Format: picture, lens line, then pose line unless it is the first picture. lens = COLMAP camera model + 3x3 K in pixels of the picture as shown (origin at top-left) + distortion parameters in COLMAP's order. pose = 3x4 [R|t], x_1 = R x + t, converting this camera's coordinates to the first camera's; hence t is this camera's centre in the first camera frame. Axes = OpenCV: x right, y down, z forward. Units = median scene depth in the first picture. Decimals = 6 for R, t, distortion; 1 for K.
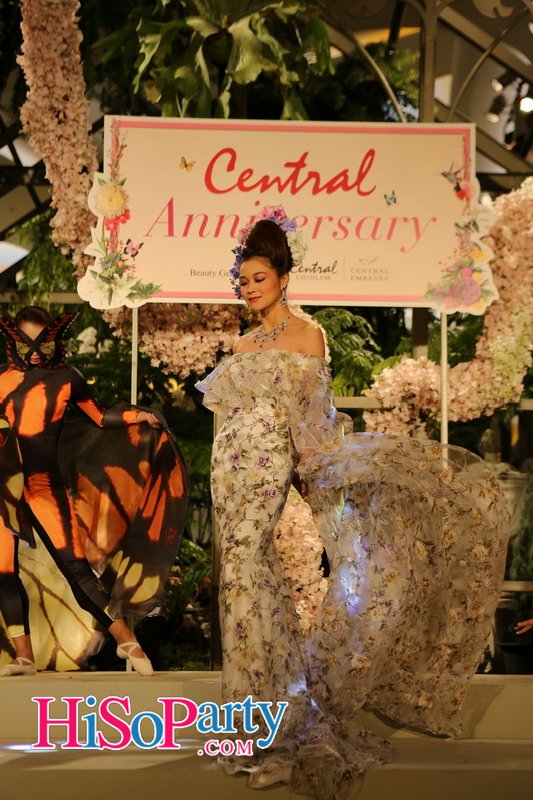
lens RADIAL K [[1523.9, 0, 268.5], [0, 1523.9, 371.6], [0, 0, 1]] dist [0.019002, 3.609566]
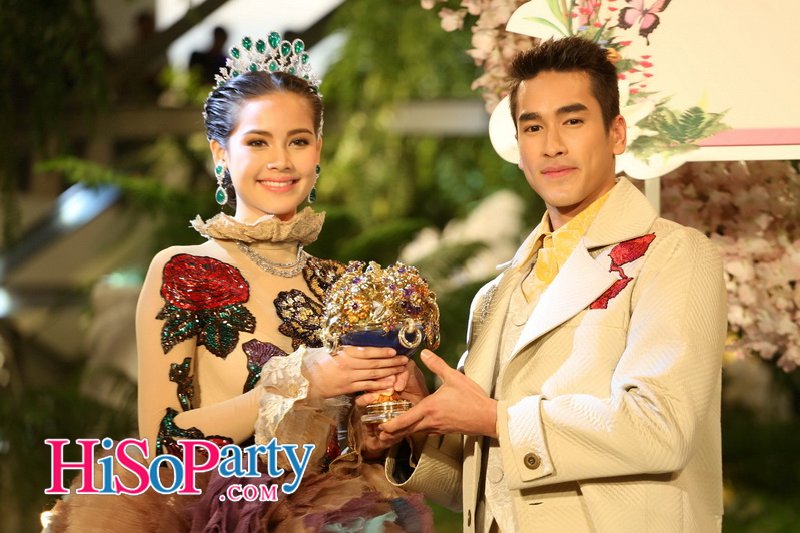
lens RADIAL K [[3838.9, 0, 400.0], [0, 3838.9, 266.5], [0, 0, 1]] dist [0.171802, 4.206004]
pose [[0.990014, -0.025531, -0.138640, -0.021250], [0.025307, 0.999674, -0.003382, -0.018802], [0.138681, -0.000161, 0.990337, 0.100295]]
